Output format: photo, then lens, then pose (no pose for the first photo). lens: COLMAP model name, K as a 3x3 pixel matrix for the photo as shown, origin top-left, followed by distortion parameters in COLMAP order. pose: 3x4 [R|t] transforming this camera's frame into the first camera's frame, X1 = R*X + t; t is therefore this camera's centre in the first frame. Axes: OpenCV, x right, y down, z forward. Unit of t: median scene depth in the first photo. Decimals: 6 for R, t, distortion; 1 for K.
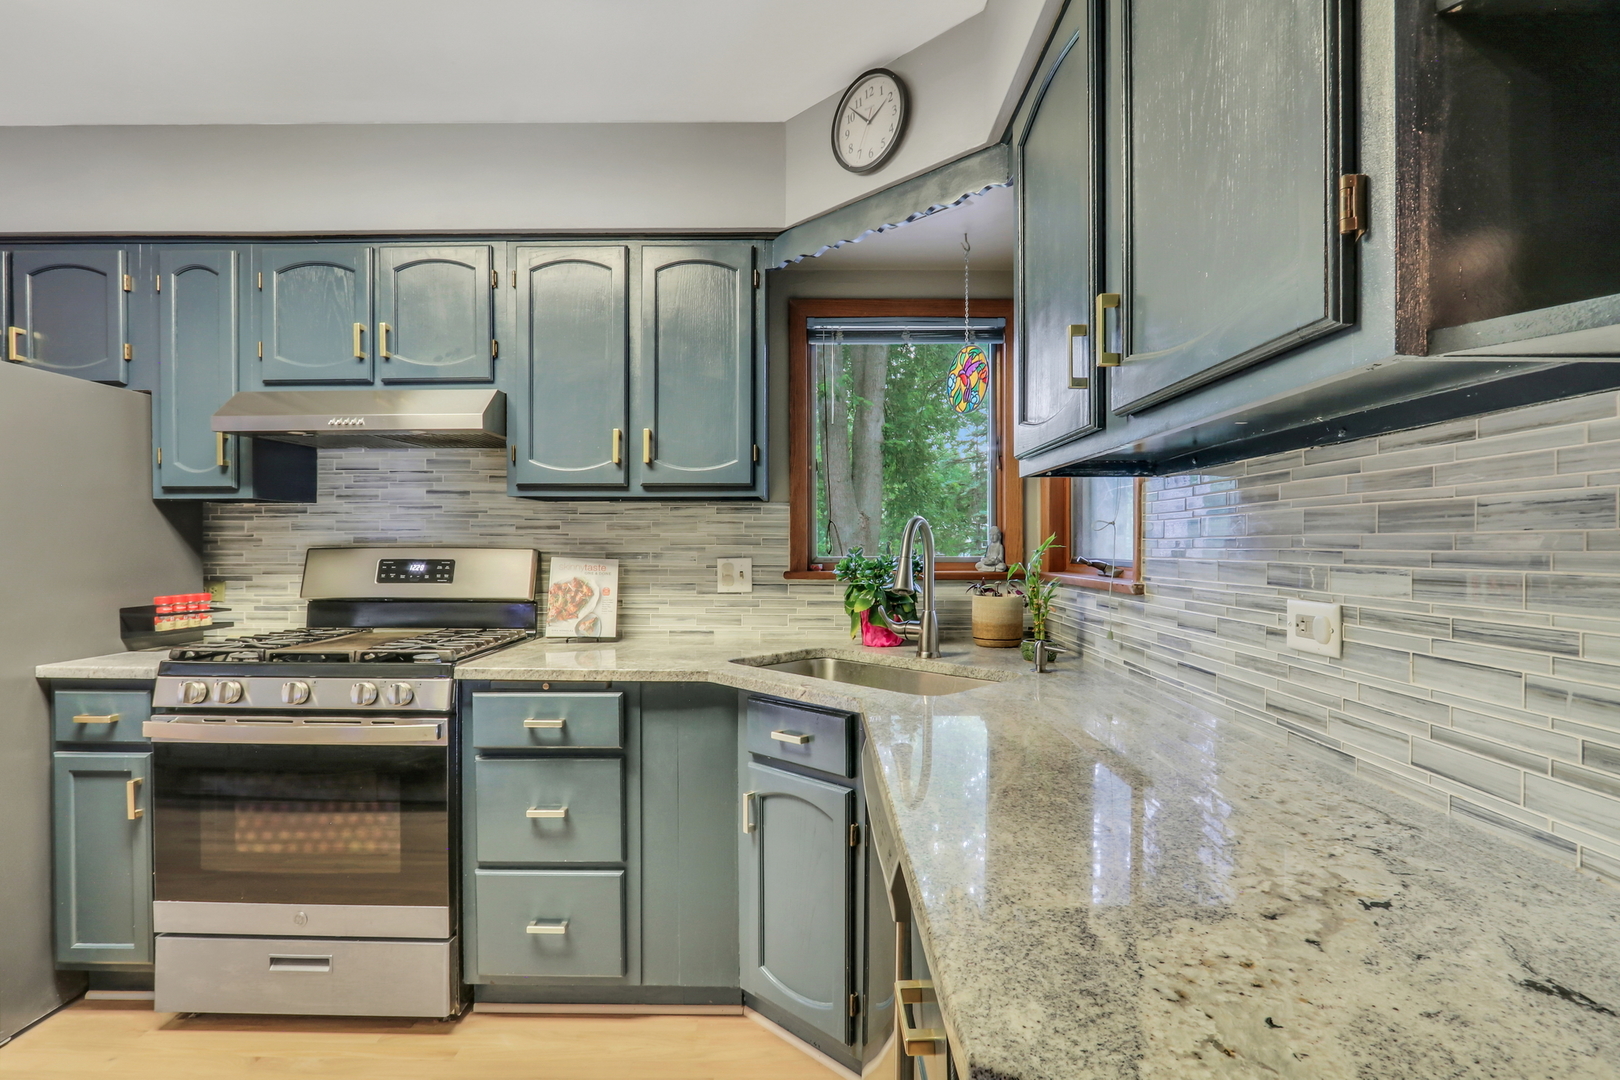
lens RADIAL K [[755.9, 0, 822.9], [0, 755.9, 545.5], [0, 0, 1]] dist [-0.022300, 0.004332]
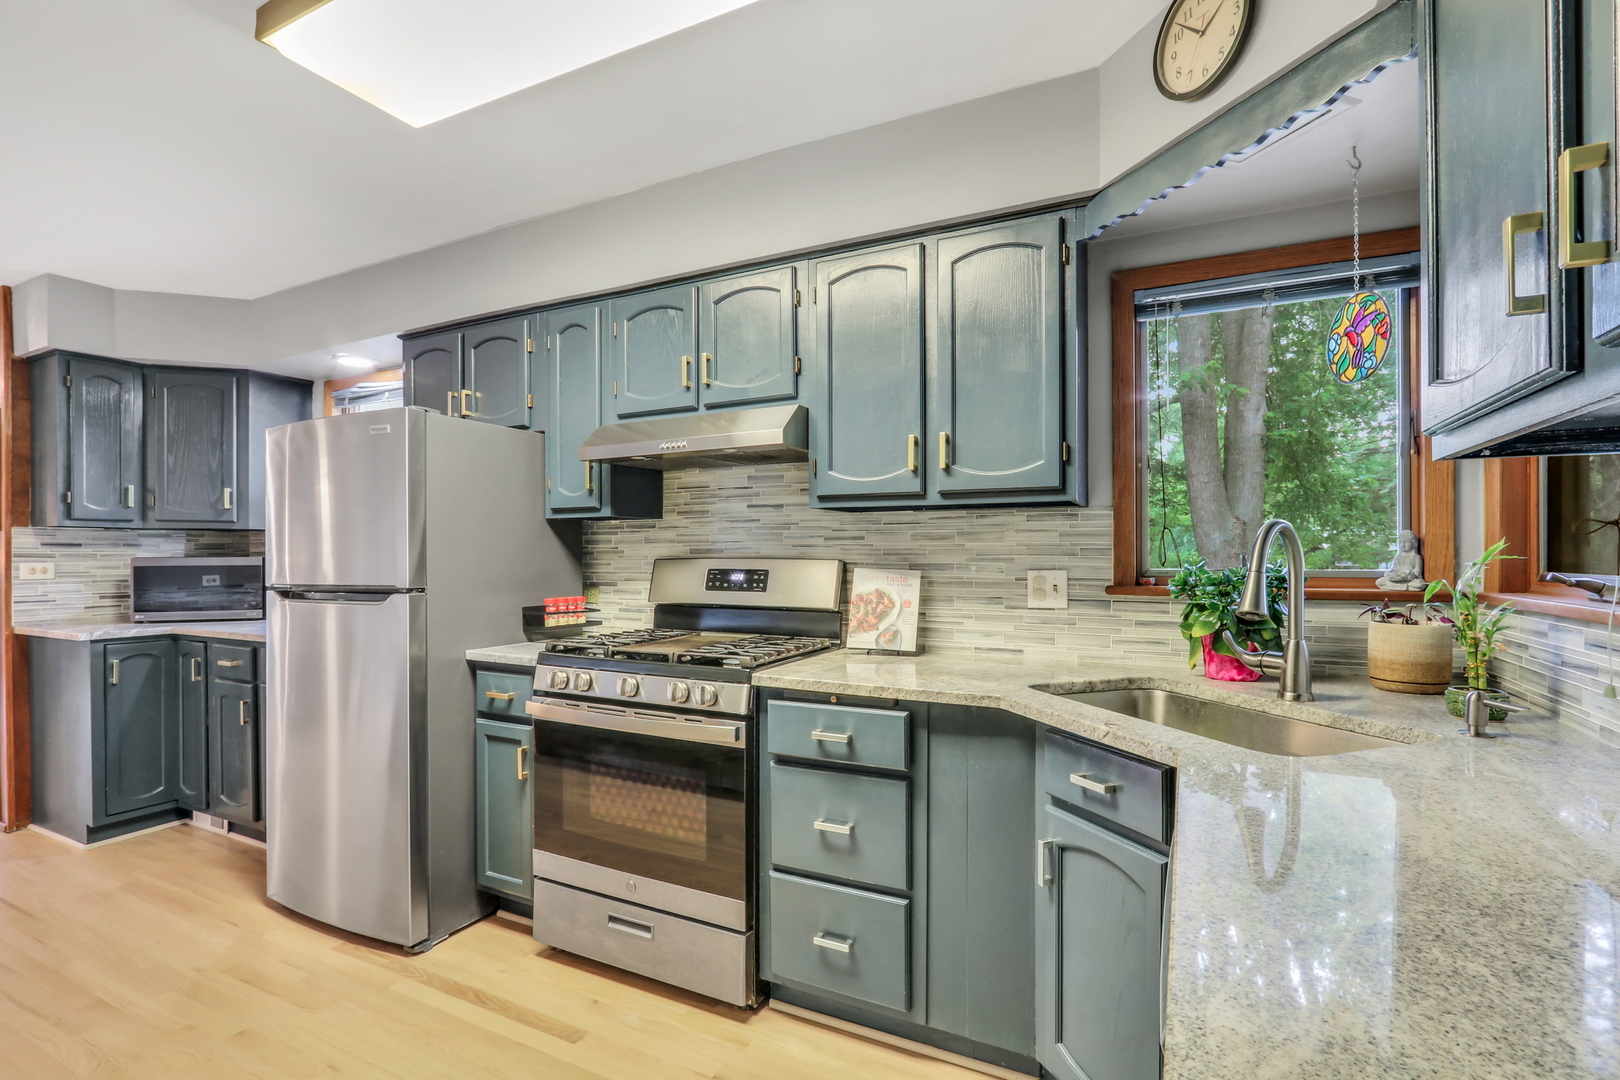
lens RADIAL K [[755.9, 0, 800.3], [0, 755.9, 554.7], [0, 0, 1]] dist [-0.022300, 0.004332]
pose [[0.888340, -0.001191, -0.459184, 0.044405], [0.001005, 0.999999, -0.000650, -0.001650], [0.459185, 0.000116, 0.888341, 0.087309]]
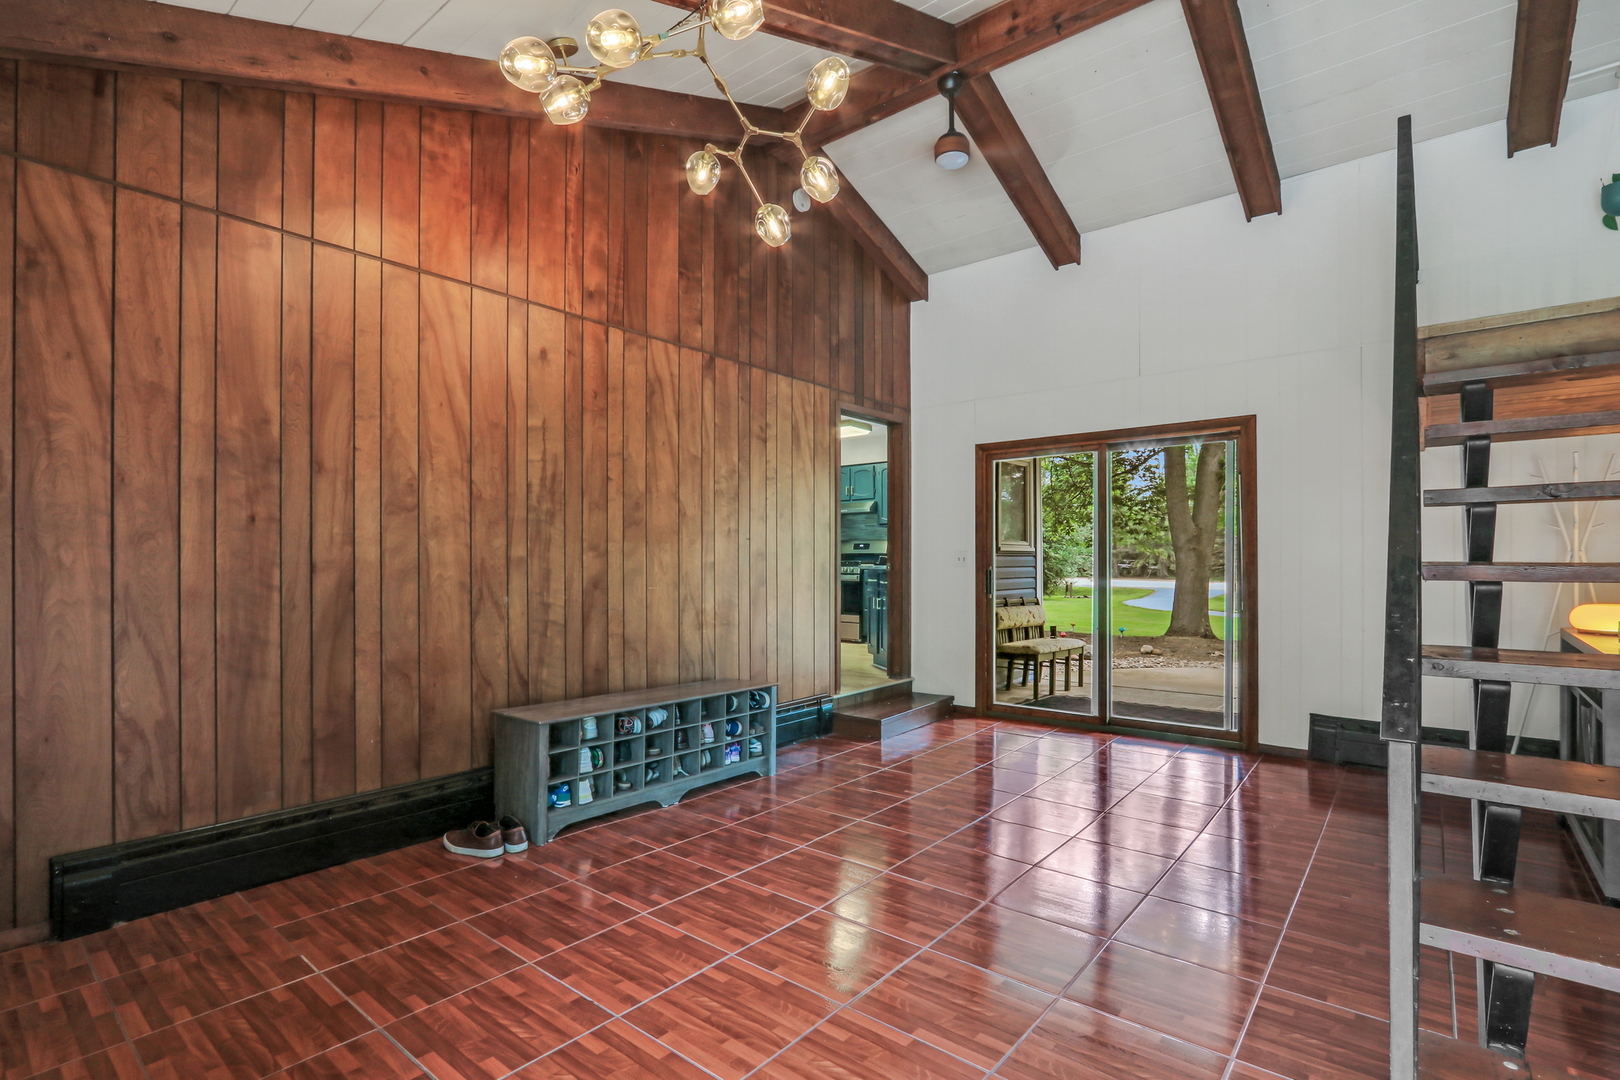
lens RADIAL K [[755.9, 0, 811.9], [0, 755.9, 546.5], [0, 0, 1]] dist [-0.022300, 0.004332]
pose [[0.769864, -0.004474, -0.638192, 2.001317], [-0.000254, 0.999973, -0.007318, 0.071184], [0.638208, 0.005796, 0.769842, -2.476214]]
